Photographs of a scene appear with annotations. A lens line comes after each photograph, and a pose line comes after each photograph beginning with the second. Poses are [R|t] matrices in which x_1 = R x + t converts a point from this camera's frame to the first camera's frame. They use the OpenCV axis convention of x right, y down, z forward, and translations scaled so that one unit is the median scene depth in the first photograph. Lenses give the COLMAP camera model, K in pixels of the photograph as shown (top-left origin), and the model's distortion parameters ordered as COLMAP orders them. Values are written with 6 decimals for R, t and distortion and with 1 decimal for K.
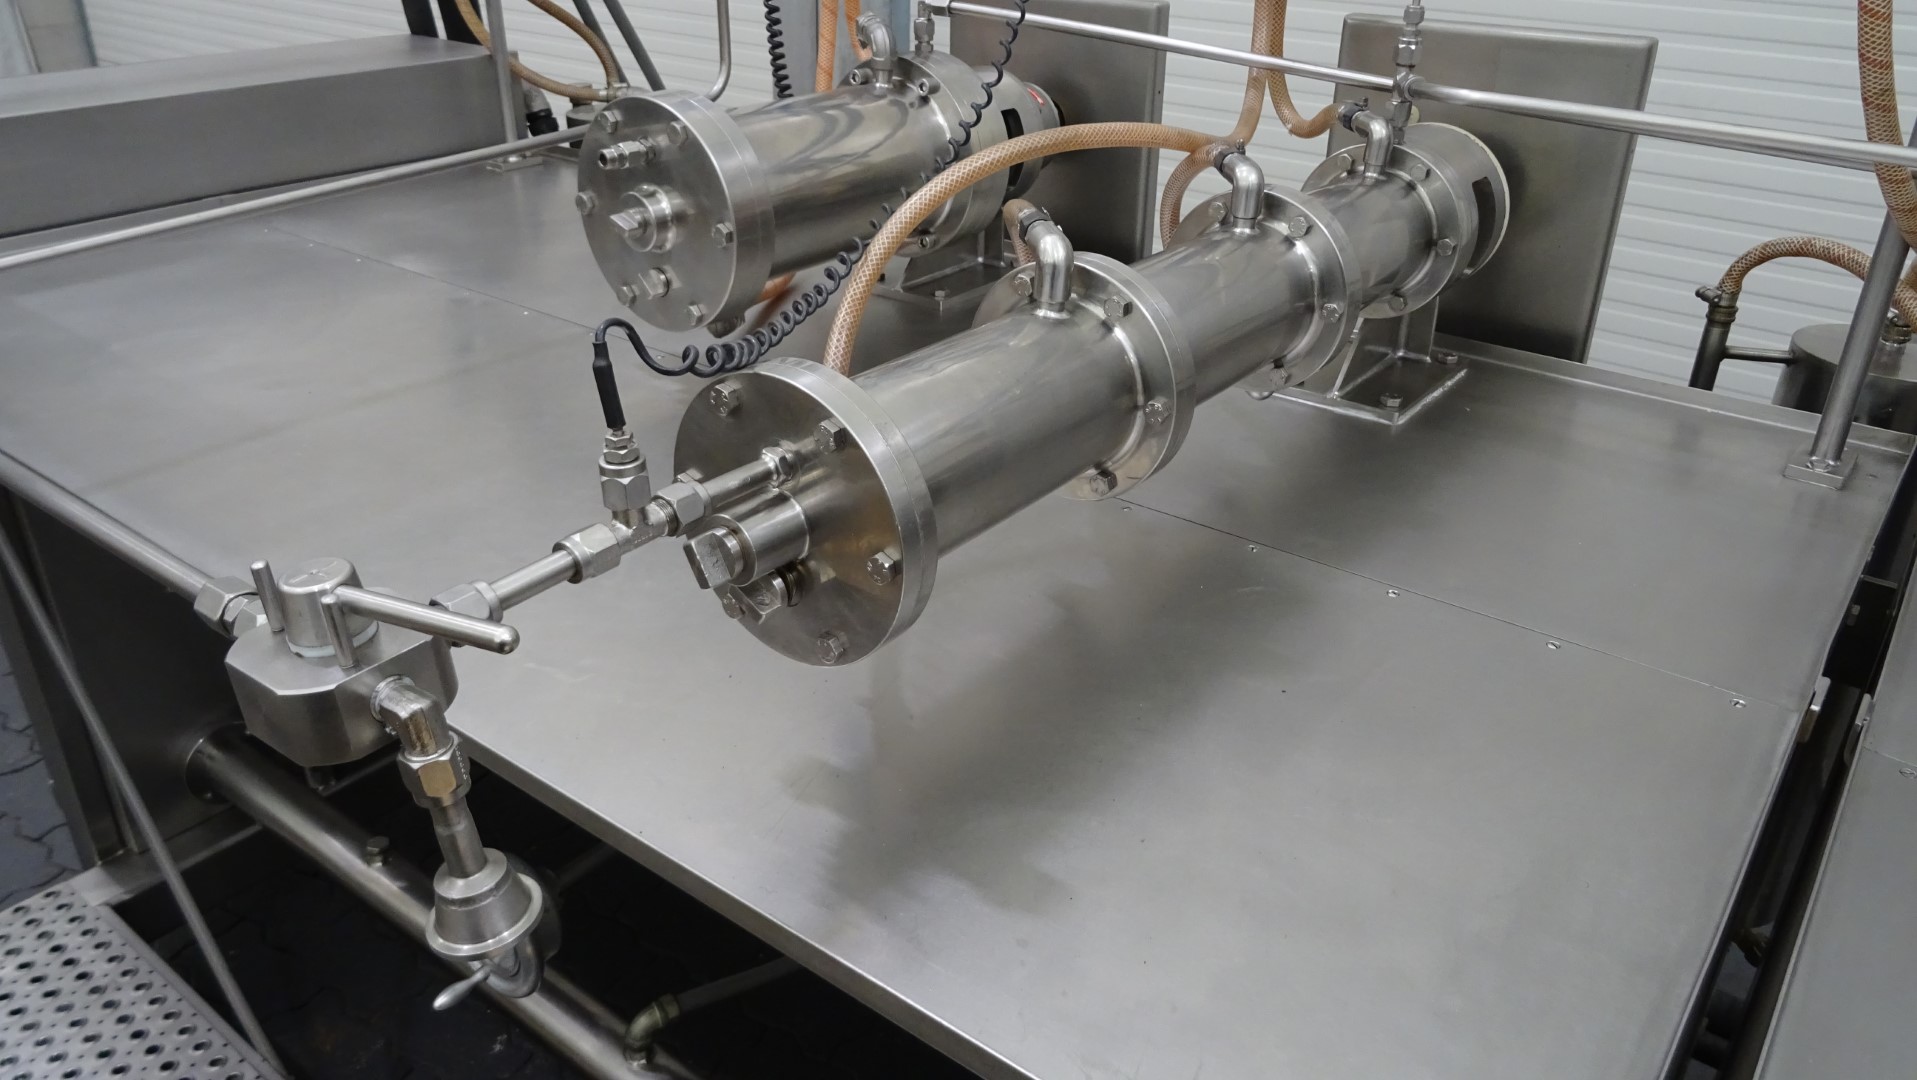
lens RADIAL K [[1468.5, 0, 934.9], [0, 1468.5, 534.6], [0, 0, 1]] dist [0.063402, 0.003484]
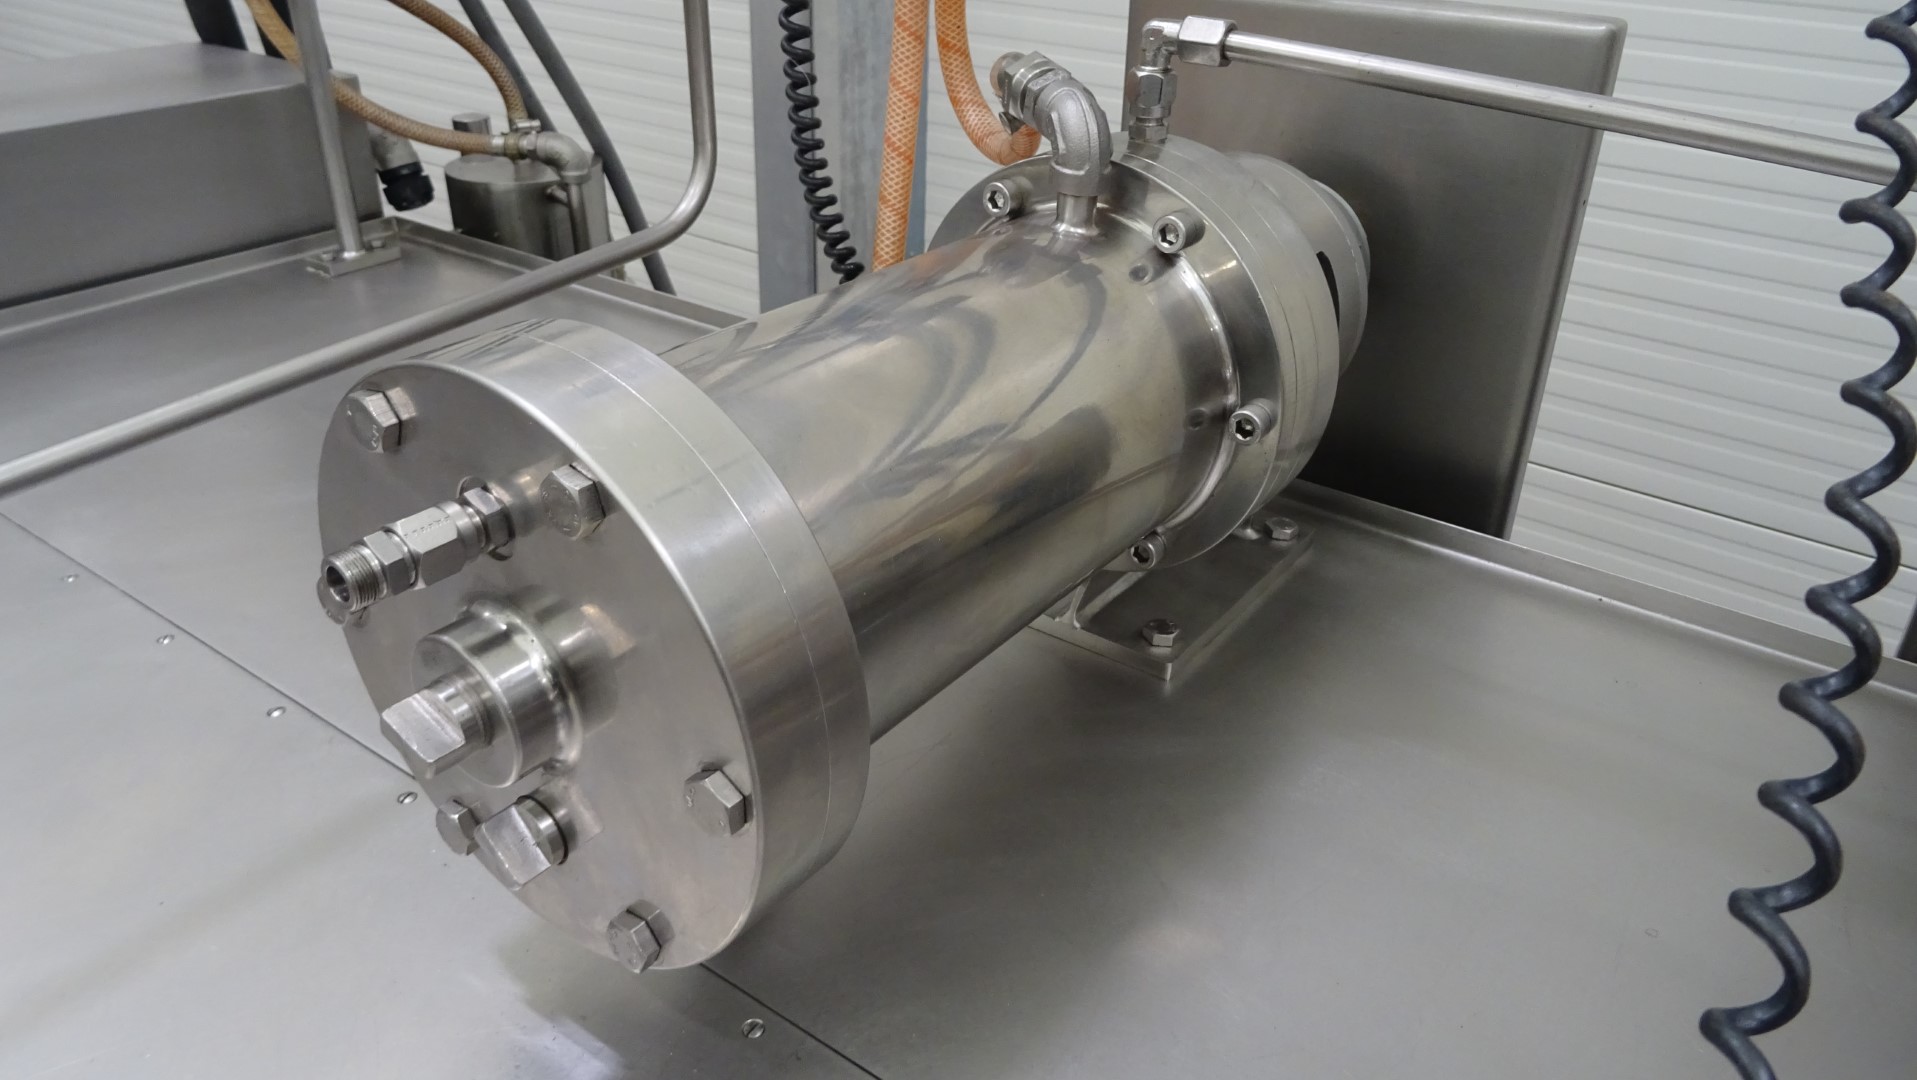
lens RADIAL K [[1369.0, 0, 958.5], [0, 1369.0, 540.0], [0, 0, 1]] dist [0.004074, -0.002315]
pose [[0.998626, -0.010430, 0.051352, -0.062820], [0.007809, 0.998669, 0.050986, -0.161847], [-0.051816, -0.050515, 0.997378, 0.414231]]
